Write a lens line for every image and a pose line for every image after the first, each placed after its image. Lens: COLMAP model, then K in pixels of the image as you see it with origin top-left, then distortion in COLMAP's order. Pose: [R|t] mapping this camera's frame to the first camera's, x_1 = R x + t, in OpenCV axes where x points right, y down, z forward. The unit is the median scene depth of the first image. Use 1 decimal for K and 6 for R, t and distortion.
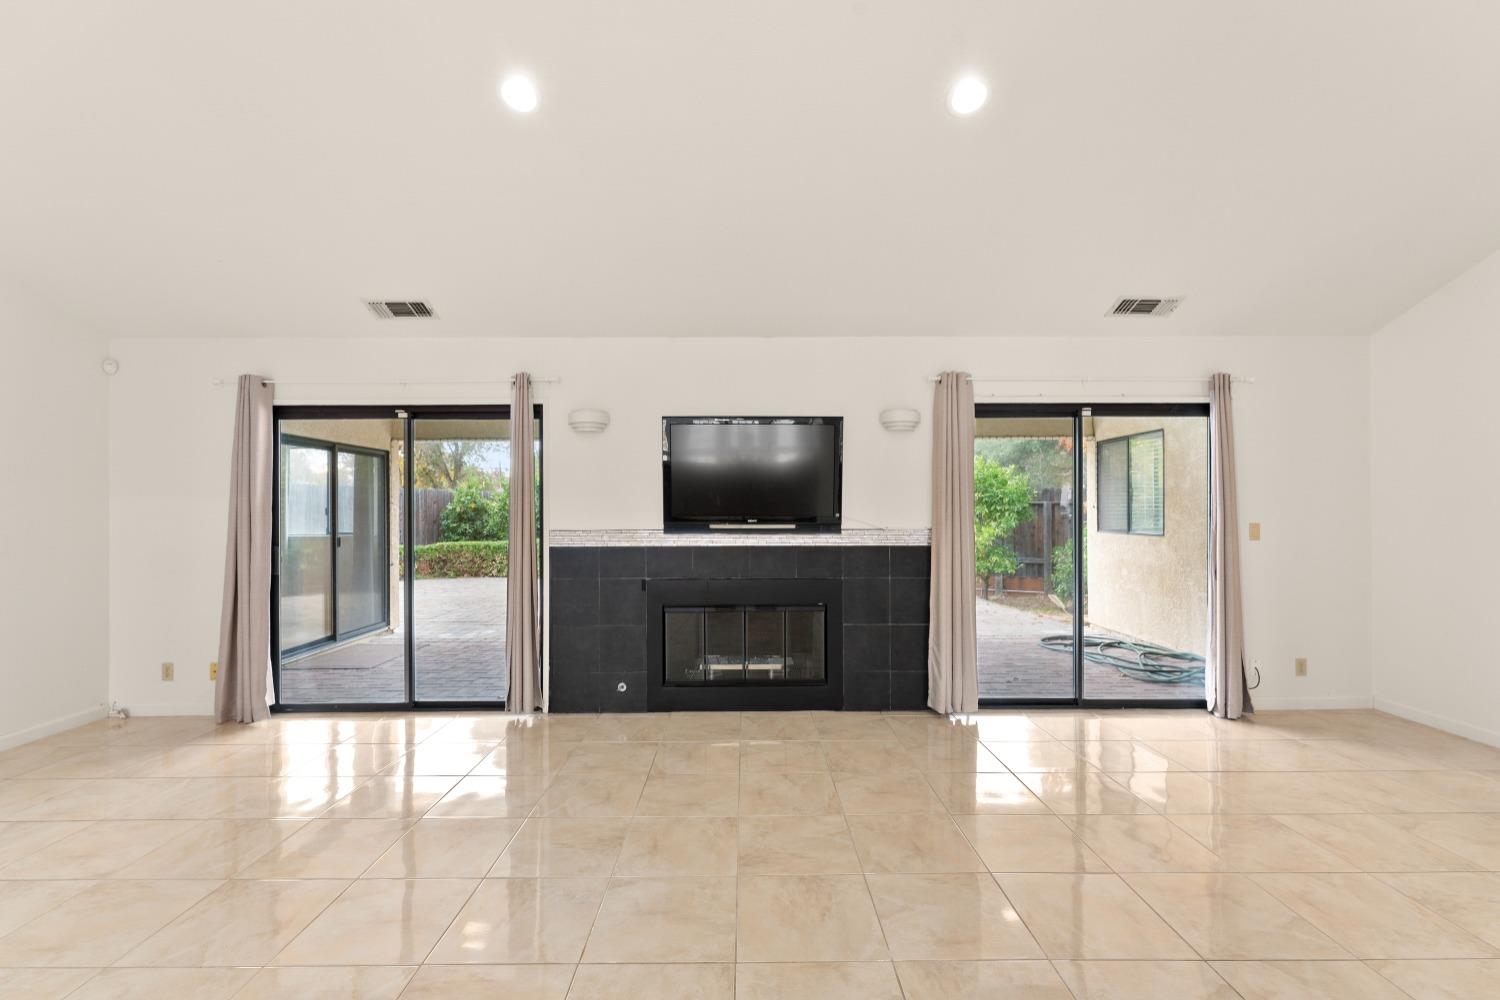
lens RADIAL K [[654.0, 0, 745.5], [0, 654.0, 501.3], [0, 0, 1]] dist [-0.011921, -0.000646]
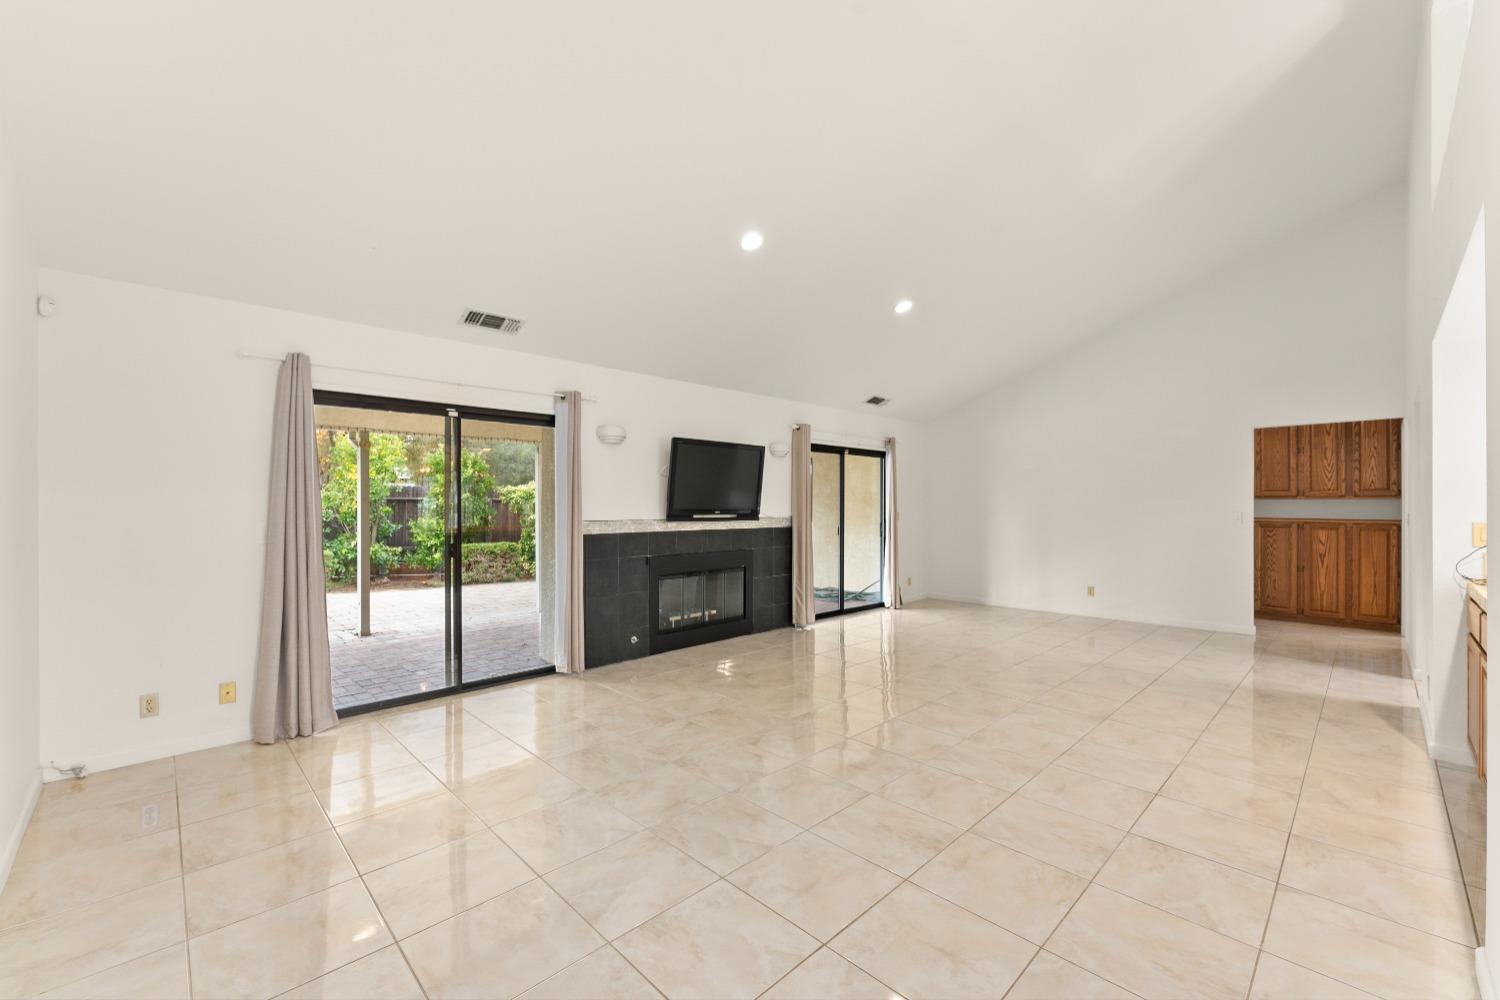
lens RADIAL K [[601.2, 0, 749.0], [0, 601.2, 503.8], [0, 0, 1]] dist [-0.025162, 0.001167]
pose [[0.722196, 0.004622, 0.691673, -0.856861], [-0.008328, 0.999963, 0.002014, 0.007190], [-0.691638, -0.007215, 0.722208, -0.028206]]
